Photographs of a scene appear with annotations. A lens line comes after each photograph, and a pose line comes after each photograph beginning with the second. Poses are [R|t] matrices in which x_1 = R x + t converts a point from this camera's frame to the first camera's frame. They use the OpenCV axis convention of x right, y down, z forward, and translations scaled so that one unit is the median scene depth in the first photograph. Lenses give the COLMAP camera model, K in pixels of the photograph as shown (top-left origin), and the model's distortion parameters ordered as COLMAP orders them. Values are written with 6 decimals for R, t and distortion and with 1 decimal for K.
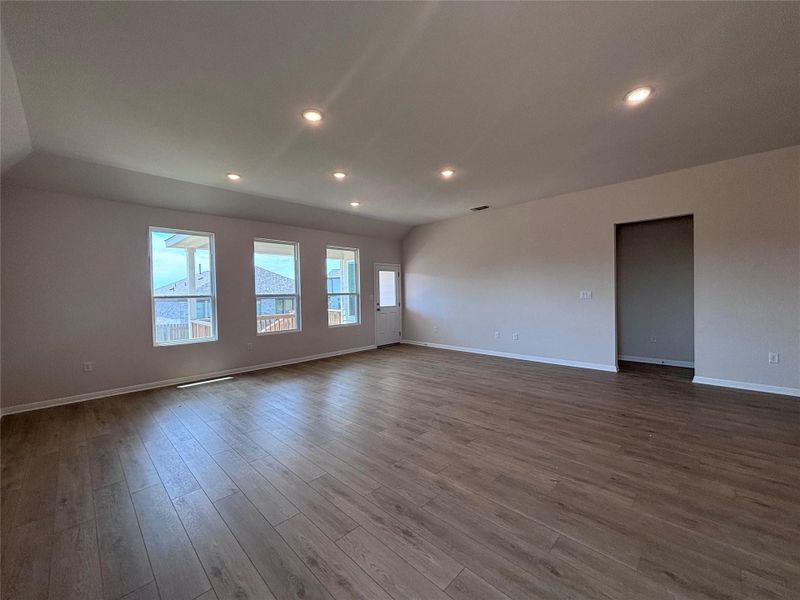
lens RADIAL K [[322.4, 0, 400.0], [0, 322.4, 300.0], [0, 0, 1]] dist [-0.004495, -0.000569]
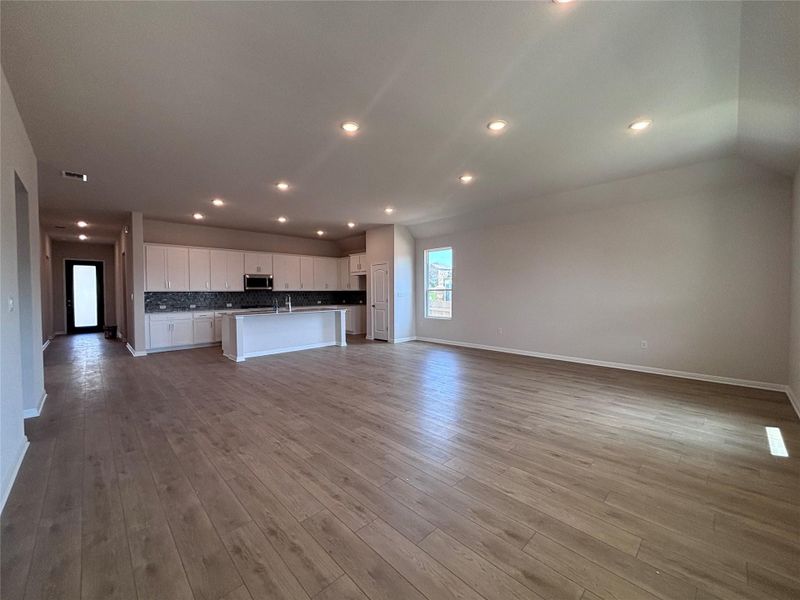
lens RADIAL K [[322.4, 0, 400.0], [0, 322.4, 300.0], [0, 0, 1]] dist [-0.004495, -0.000569]
pose [[-0.999340, 0.023070, 0.028053, 0.024782], [0.024489, 0.998381, 0.051334, -0.041258], [-0.026823, 0.051987, -0.998287, 1.943503]]
